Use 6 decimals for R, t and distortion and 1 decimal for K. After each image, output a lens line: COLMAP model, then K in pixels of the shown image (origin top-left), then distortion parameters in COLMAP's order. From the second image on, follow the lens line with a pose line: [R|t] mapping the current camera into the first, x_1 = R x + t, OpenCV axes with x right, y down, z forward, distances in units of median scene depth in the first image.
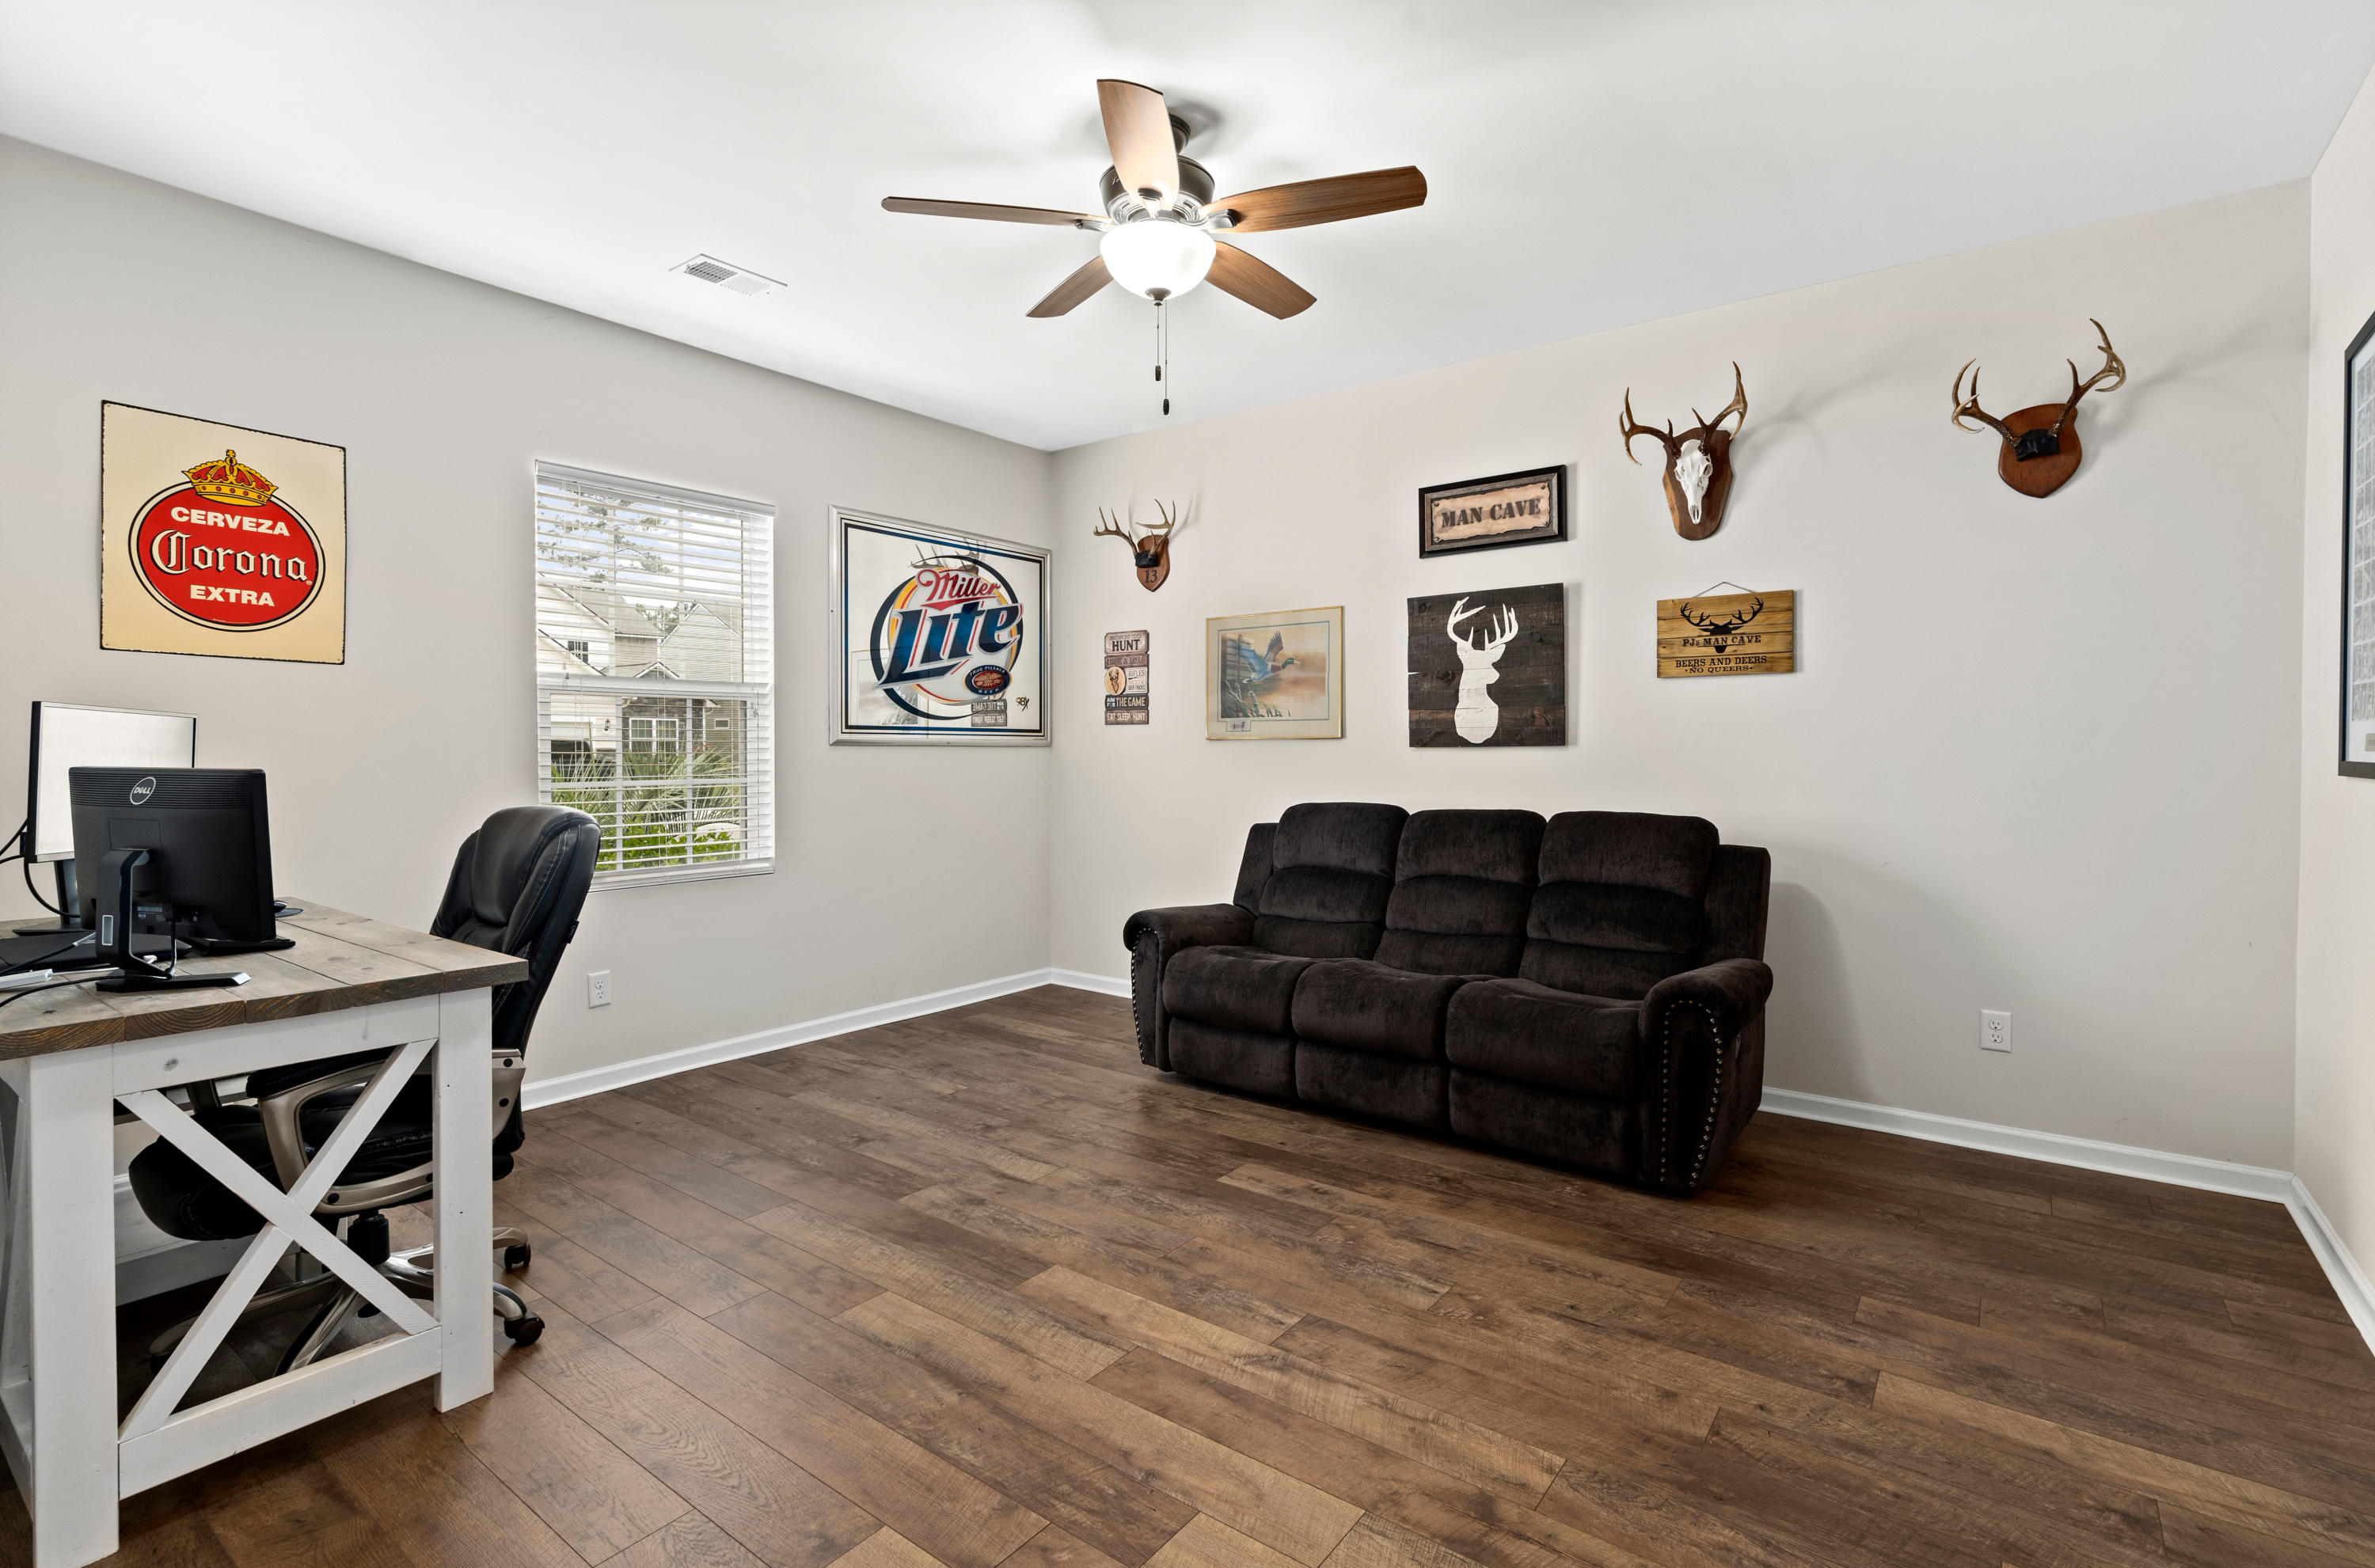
lens RADIAL K [[1098.2, 0, 1189.6], [0, 1098.2, 758.3], [0, 0, 1]] dist [-0.000241, 0.000227]
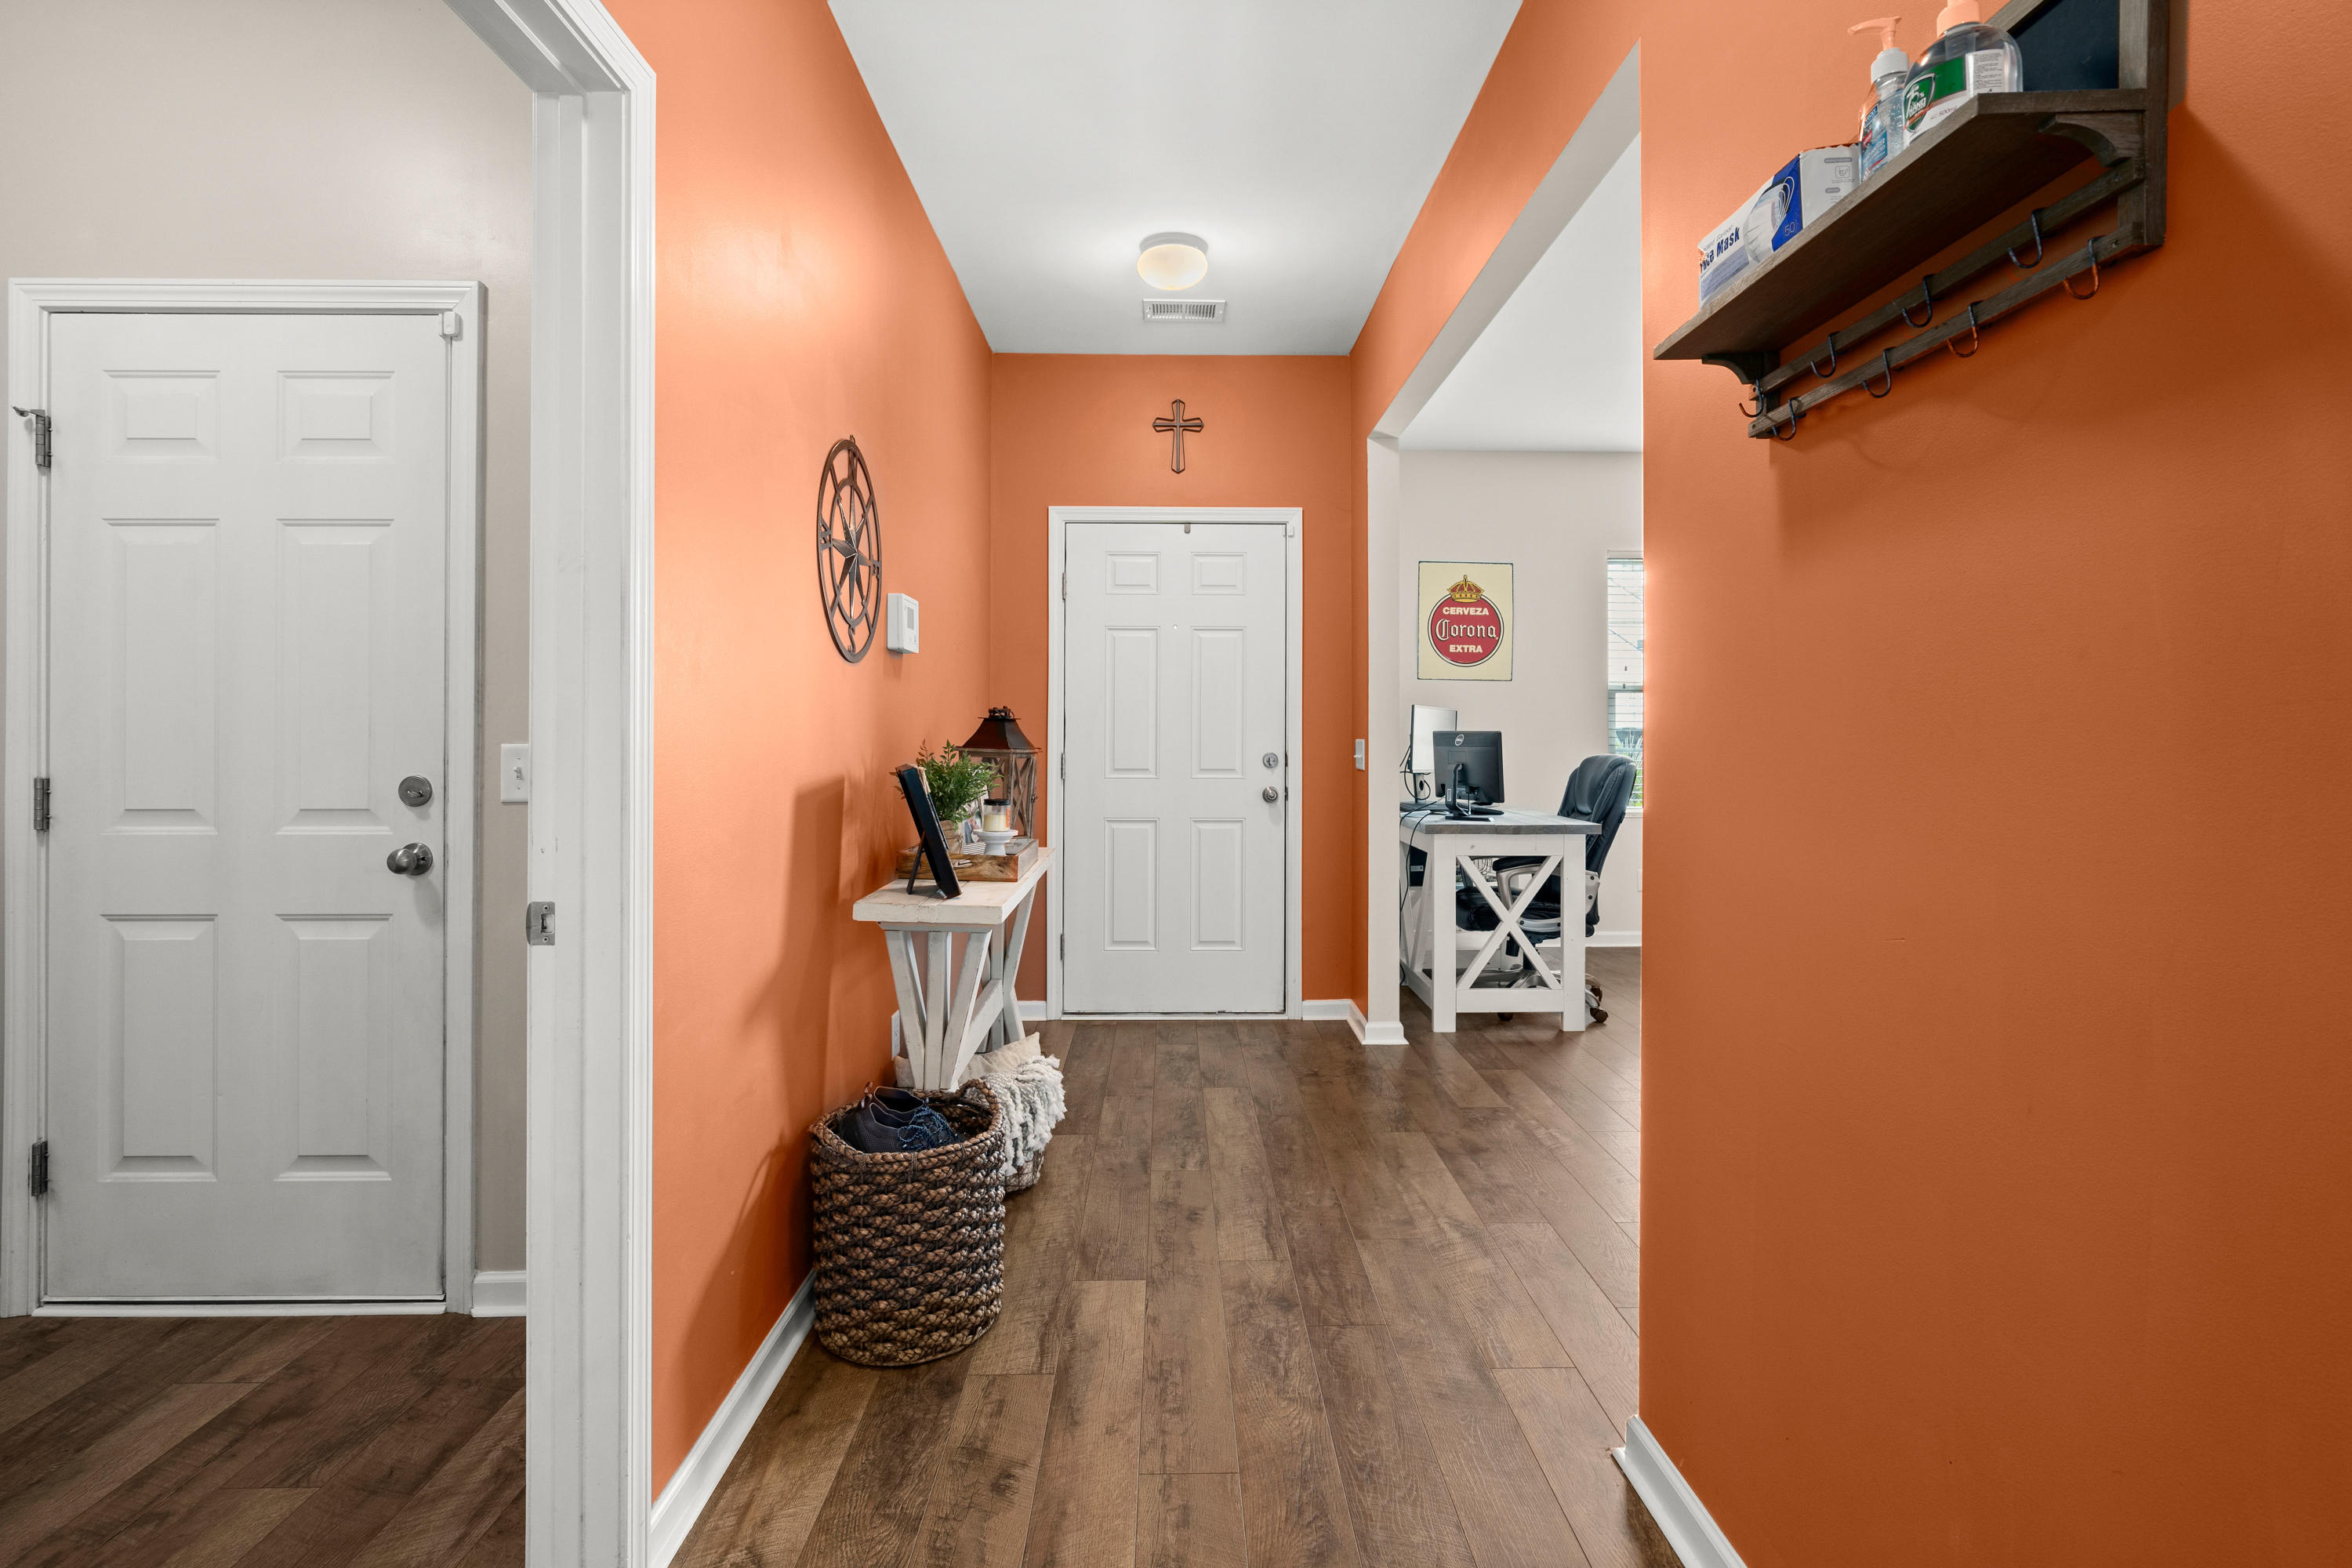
lens RADIAL K [[1087.7, 0, 1191.9], [0, 1087.7, 731.3], [0, 0, 1]] dist [-0.000241, 0.000227]
pose [[0.617889, -0.002652, -0.786261, 0.452446], [-0.005561, 0.999955, -0.007743, 0.023605], [0.786246, 0.009157, 0.617846, -0.742463]]
